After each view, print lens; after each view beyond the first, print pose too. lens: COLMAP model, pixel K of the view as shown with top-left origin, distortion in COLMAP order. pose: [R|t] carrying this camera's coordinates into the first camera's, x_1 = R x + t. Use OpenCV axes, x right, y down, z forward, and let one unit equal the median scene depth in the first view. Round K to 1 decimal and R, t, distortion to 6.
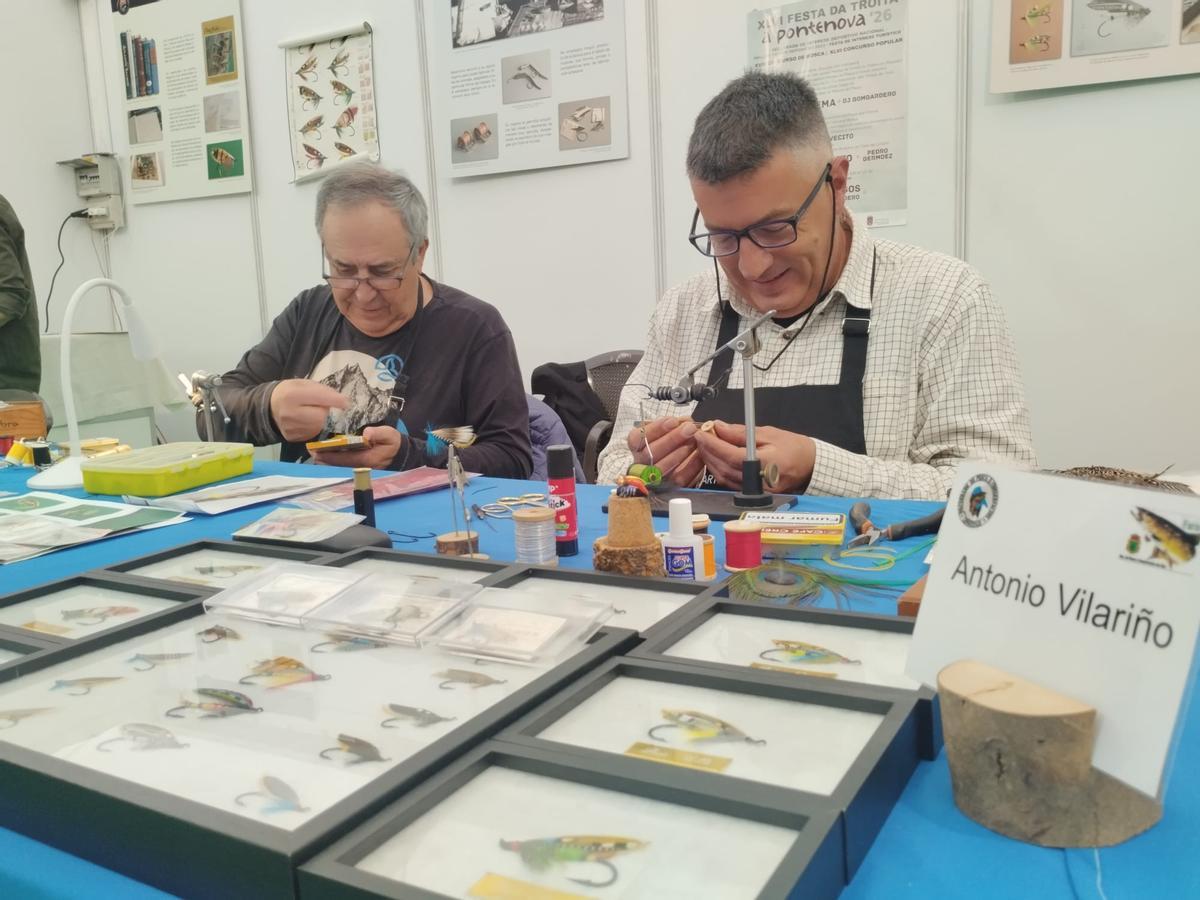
lens RADIAL K [[1003.2, 0, 602.3], [0, 1003.2, 454.7], [0, 0, 1]] dist [0.070781, -0.087204]
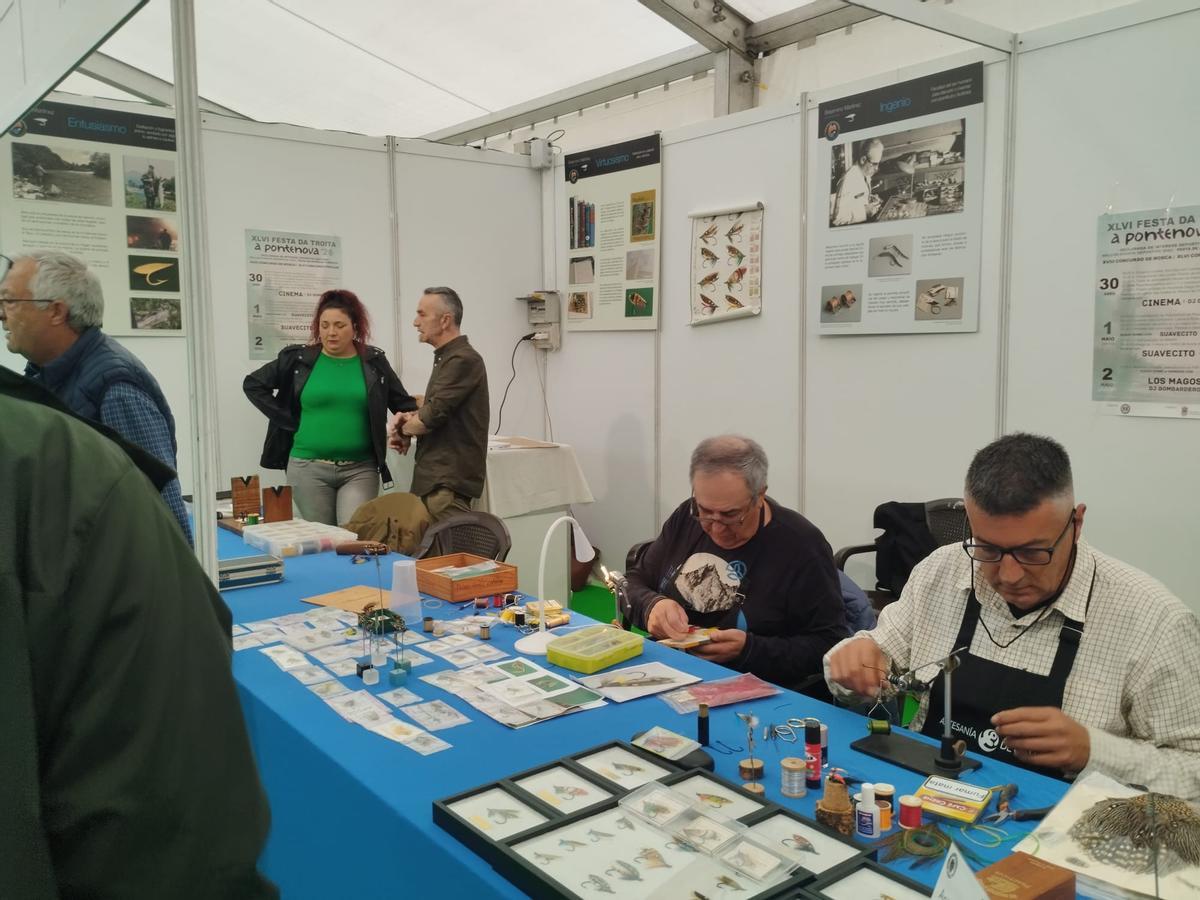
lens RADIAL K [[1003.2, 0, 602.3], [0, 1003.2, 454.7], [0, 0, 1]] dist [0.070781, -0.087204]
pose [[0.929954, 0.070334, -0.360887, 0.049912], [-0.082569, 0.996412, -0.018578, -0.094943], [0.358286, 0.047075, 0.932424, -0.178606]]
